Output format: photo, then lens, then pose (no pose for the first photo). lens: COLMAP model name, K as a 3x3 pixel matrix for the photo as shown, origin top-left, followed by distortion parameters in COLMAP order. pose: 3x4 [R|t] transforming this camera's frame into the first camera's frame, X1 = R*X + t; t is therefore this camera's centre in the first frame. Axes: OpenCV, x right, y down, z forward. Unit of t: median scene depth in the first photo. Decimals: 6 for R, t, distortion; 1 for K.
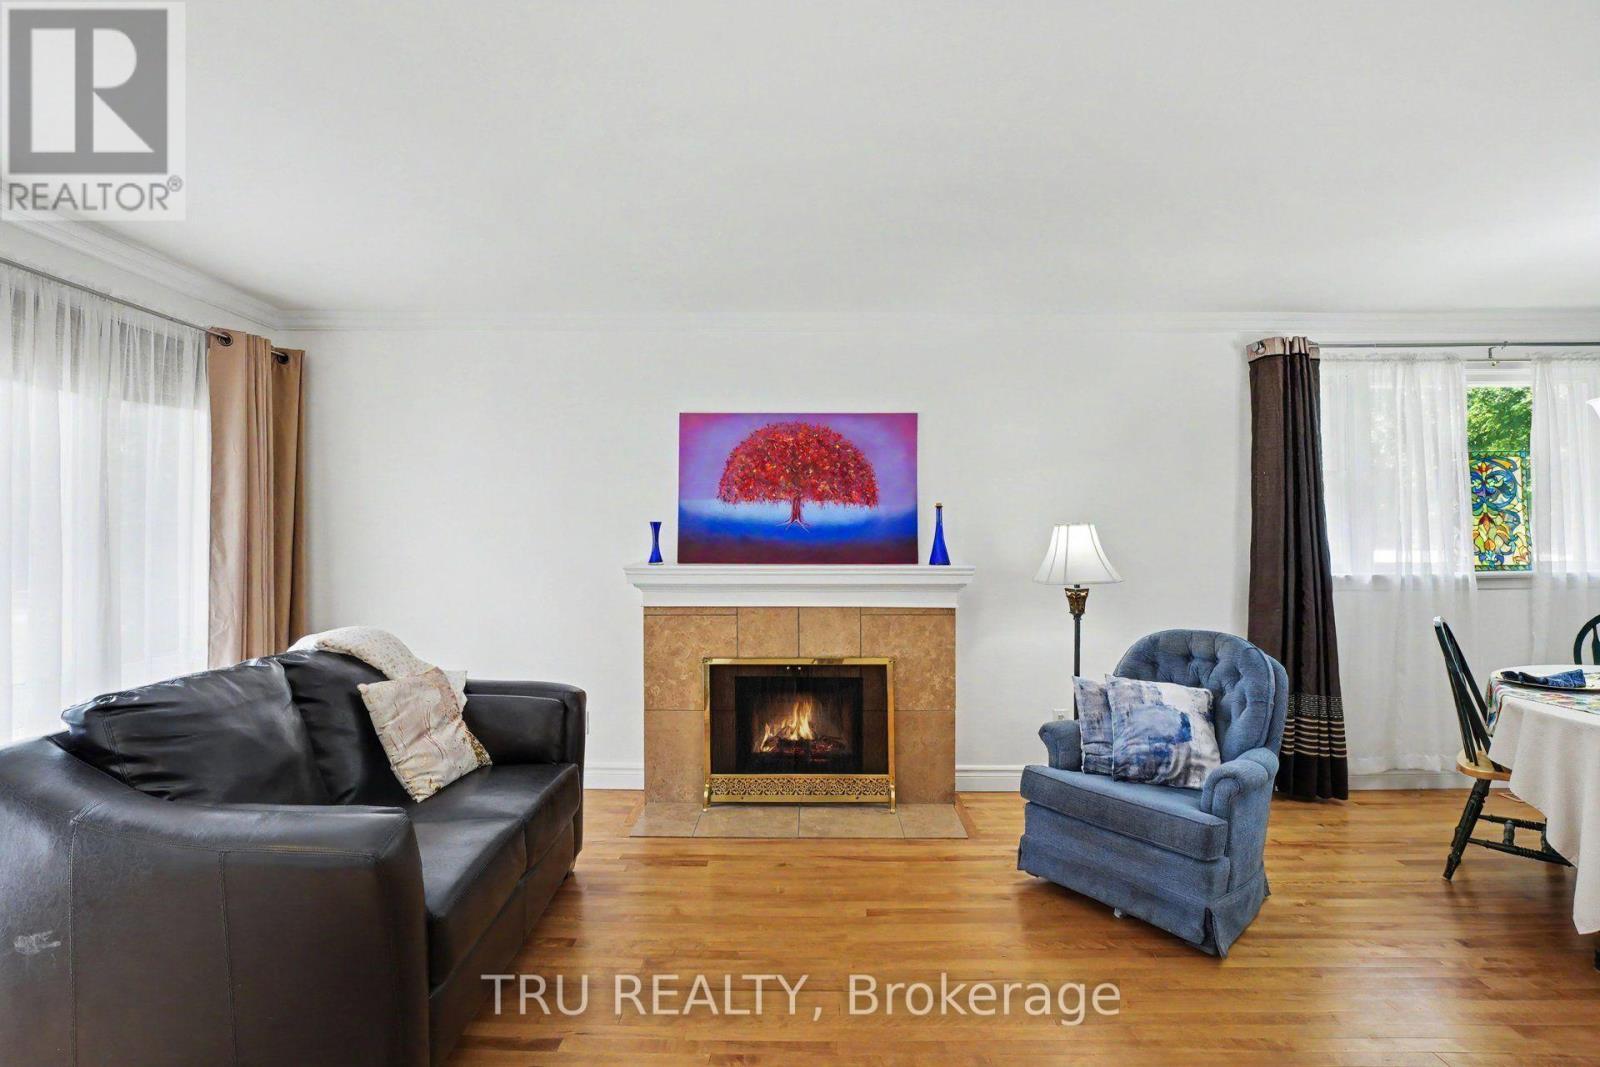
lens RADIAL K [[786.4, 0, 805.7], [0, 786.4, 530.5], [0, 0, 1]] dist [-0.033803, 0.011522]
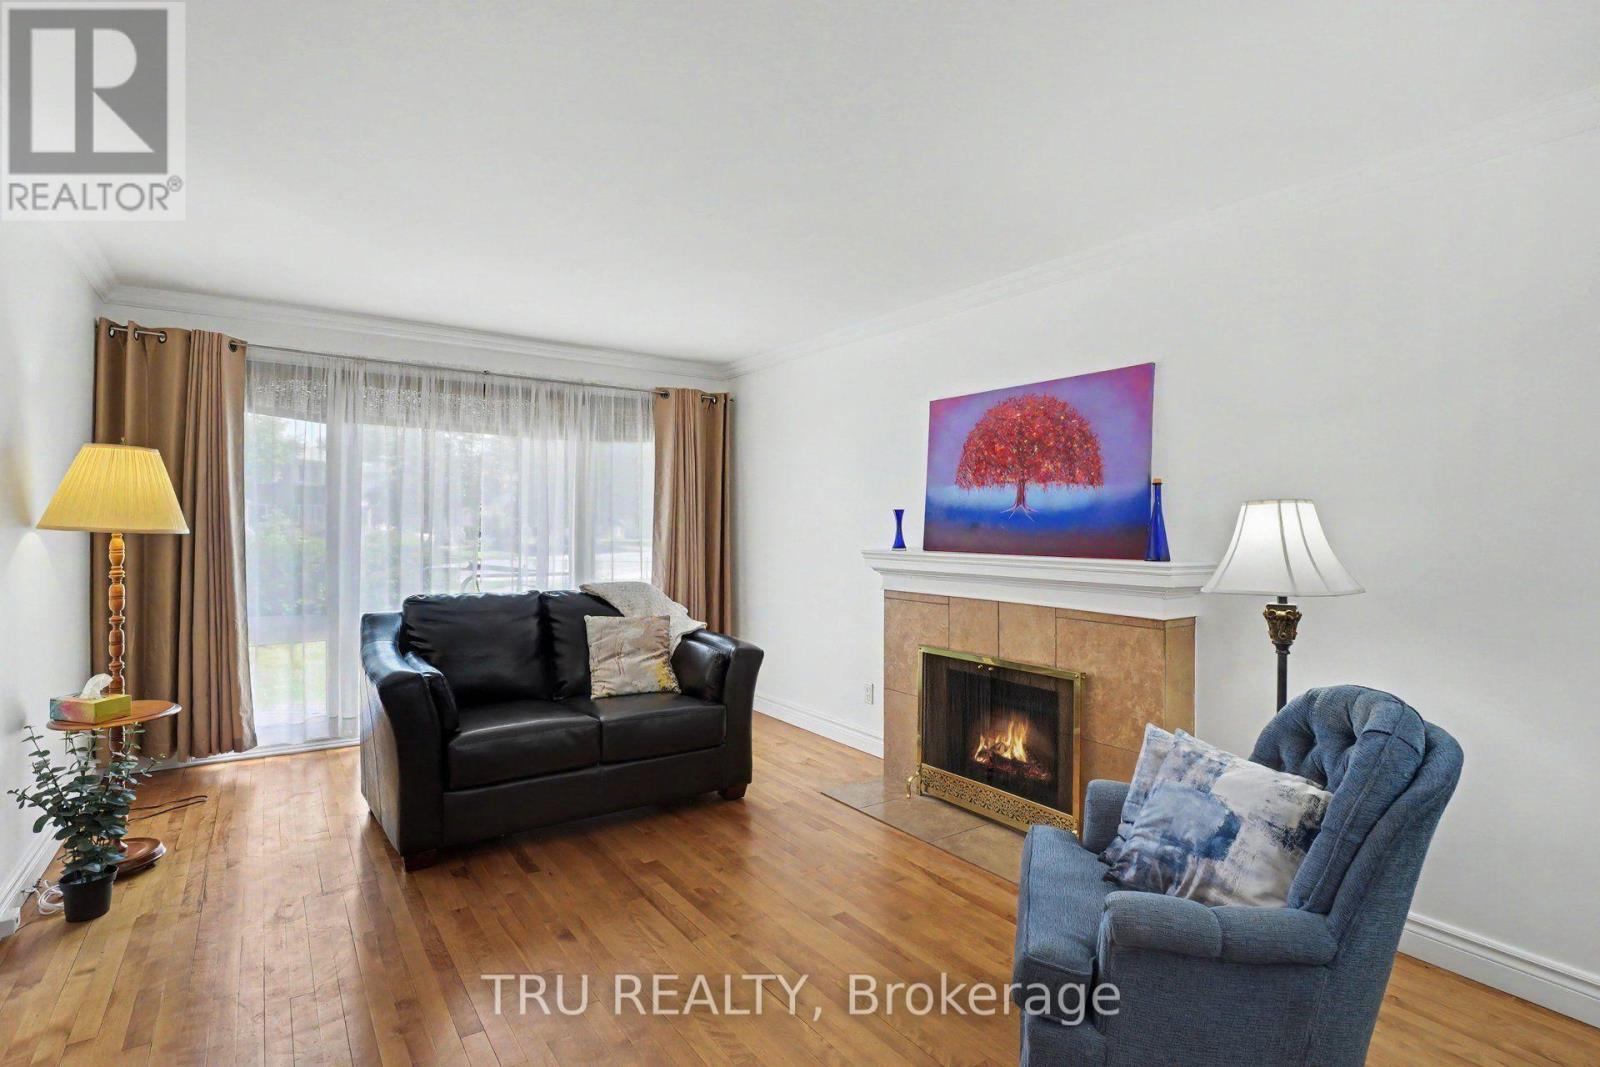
lens RADIAL K [[786.4, 0, 805.7], [0, 786.4, 530.5], [0, 0, 1]] dist [-0.033803, 0.011522]
pose [[0.571070, 0.004748, -0.820888, 0.599612], [-0.007784, 0.999970, 0.000368, 0.017293], [0.820865, 0.006180, 0.571089, 0.305831]]
